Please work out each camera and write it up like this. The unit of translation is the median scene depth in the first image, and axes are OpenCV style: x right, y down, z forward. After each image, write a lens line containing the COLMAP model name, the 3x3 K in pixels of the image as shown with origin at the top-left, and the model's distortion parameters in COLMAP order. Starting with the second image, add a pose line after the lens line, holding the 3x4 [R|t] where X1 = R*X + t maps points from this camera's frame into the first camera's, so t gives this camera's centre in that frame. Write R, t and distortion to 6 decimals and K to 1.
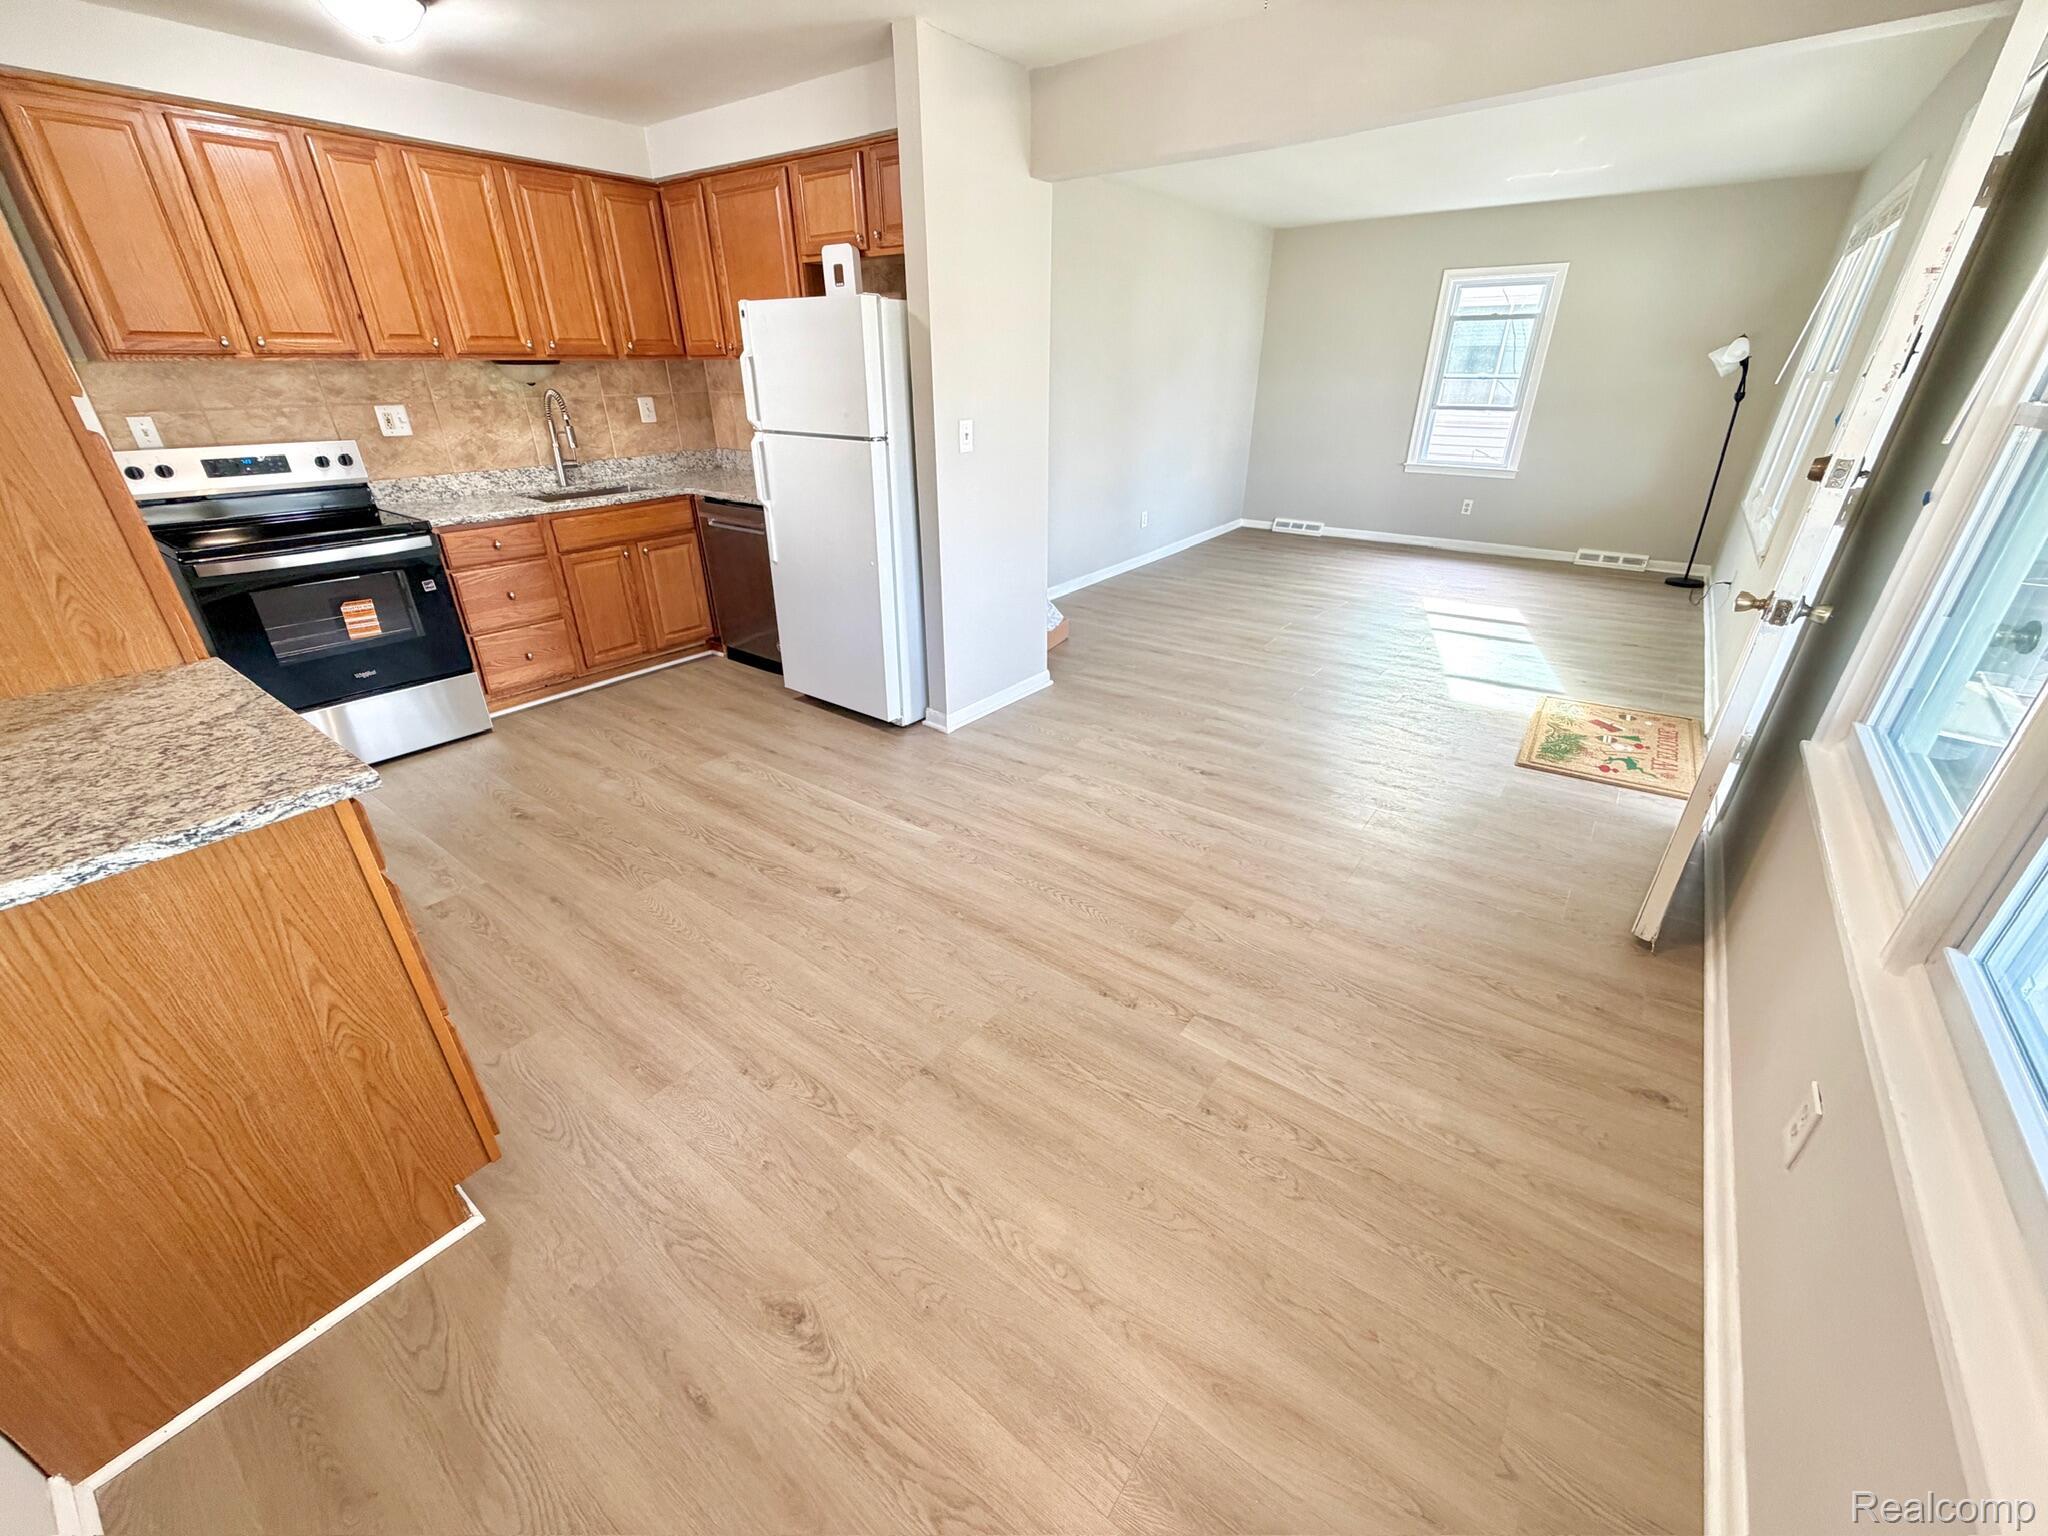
lens RADIAL K [[812.8, 0, 1013.6], [0, 812.8, 769.9], [0, 0, 1]] dist [0.000729, -0.000174]
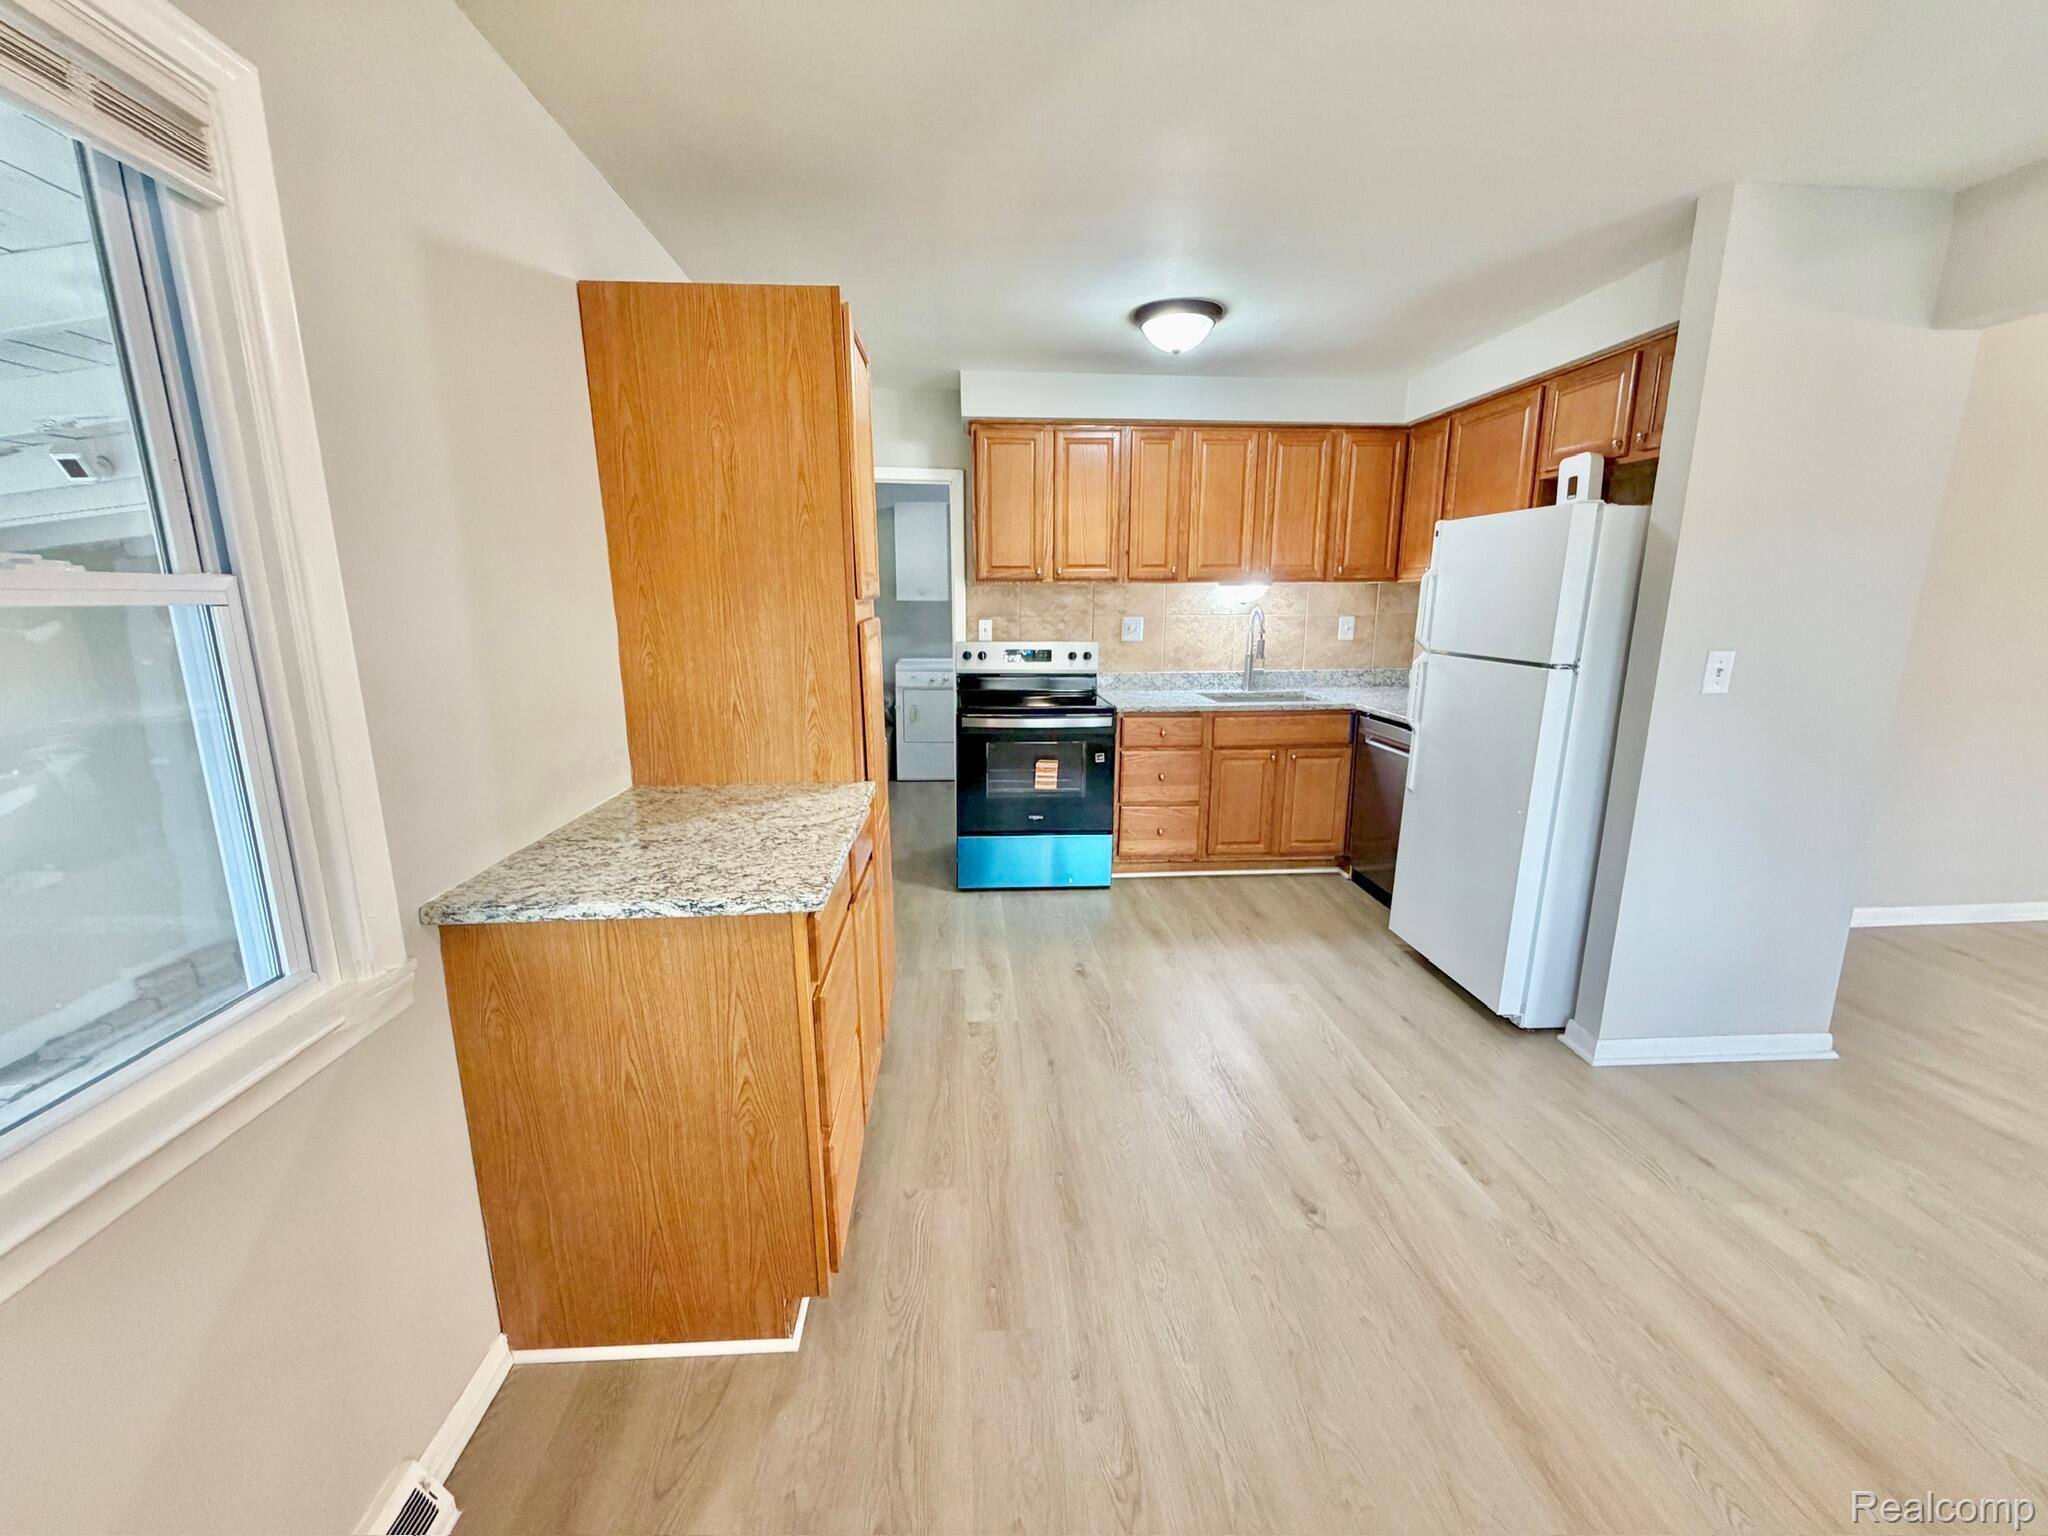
lens RADIAL K [[812.8, 0, 1017.3], [0, 812.8, 766.5], [0, 0, 1]] dist [0.000729, -0.000174]
pose [[0.657951, 0.155726, -0.736784, 0.072158], [-0.336285, 0.936173, -0.102435, -0.050854], [0.673805, 0.315167, 0.668324, 0.129114]]
